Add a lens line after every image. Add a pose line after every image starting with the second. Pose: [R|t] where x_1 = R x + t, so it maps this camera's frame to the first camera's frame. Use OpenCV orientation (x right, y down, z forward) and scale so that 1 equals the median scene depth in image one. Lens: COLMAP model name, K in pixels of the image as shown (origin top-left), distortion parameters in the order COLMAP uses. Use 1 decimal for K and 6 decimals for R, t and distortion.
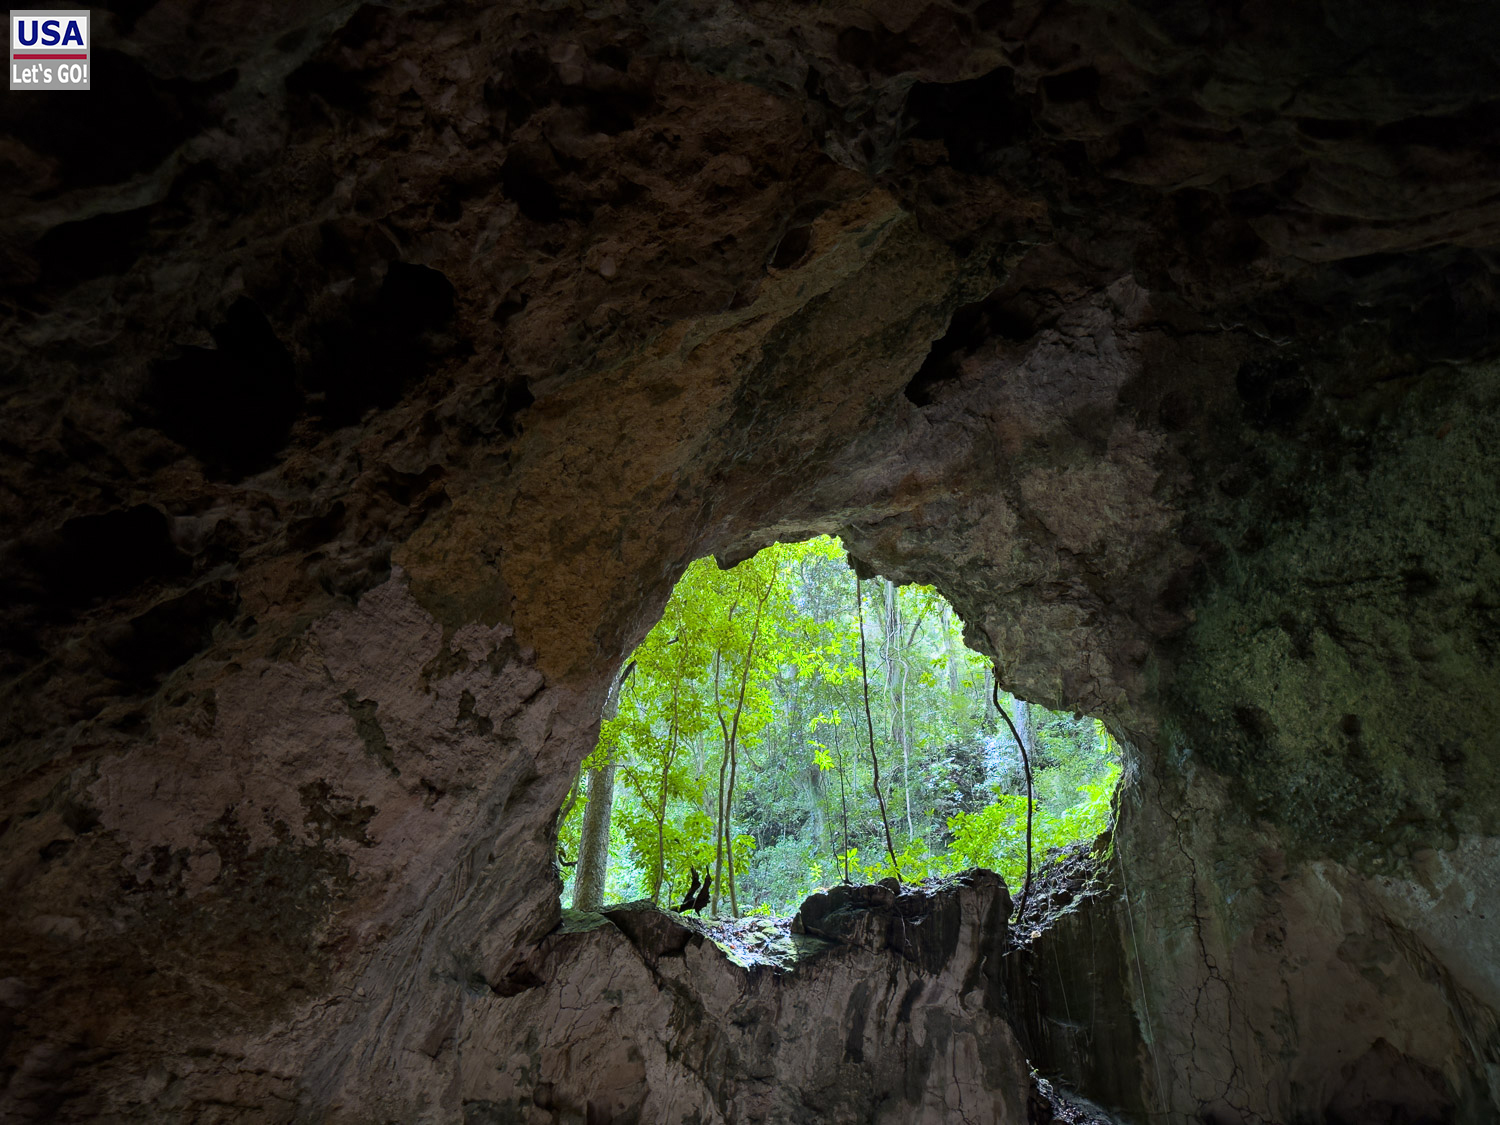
lens RADIAL K [[1047.4, 0, 763.7], [0, 1047.4, 557.3], [0, 0, 1]] dist [0.165301, -0.358820]
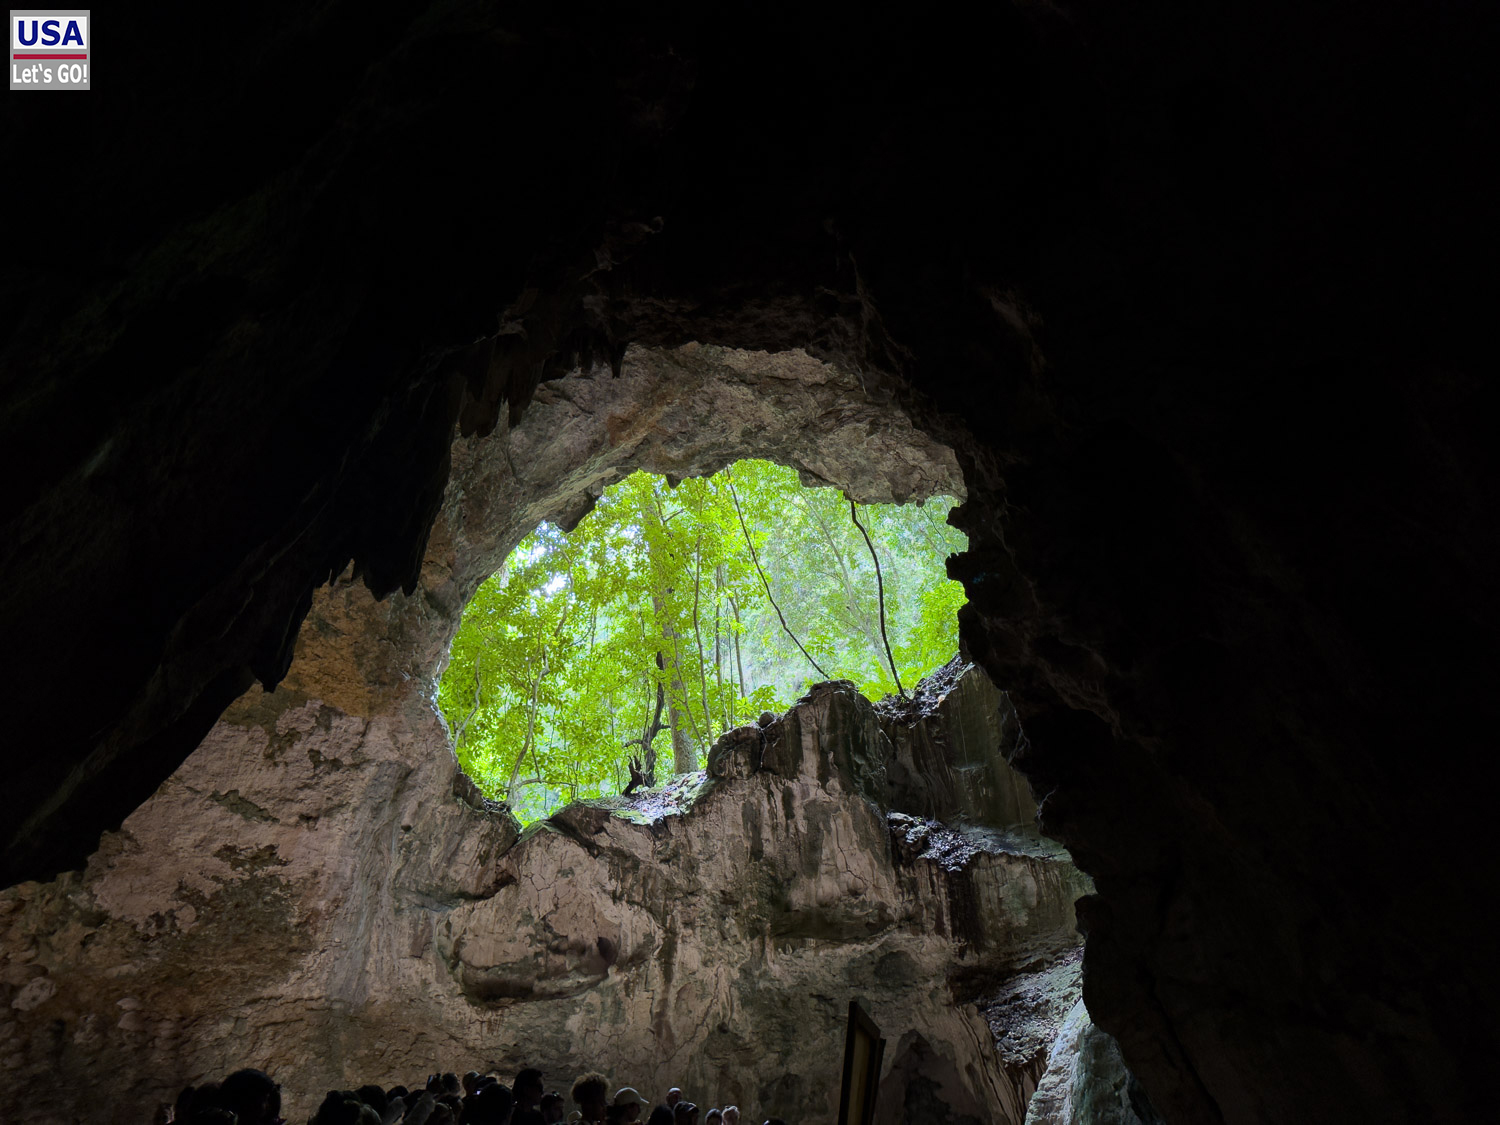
lens RADIAL K [[1047.4, 0, 763.7], [0, 1047.4, 557.3], [0, 0, 1]] dist [0.165301, -0.358820]
pose [[0.823921, -0.377587, -0.422590, 0.897062], [0.457325, 0.883393, 0.102325, 0.021289], [0.334676, -0.277568, 0.900526, -0.065149]]
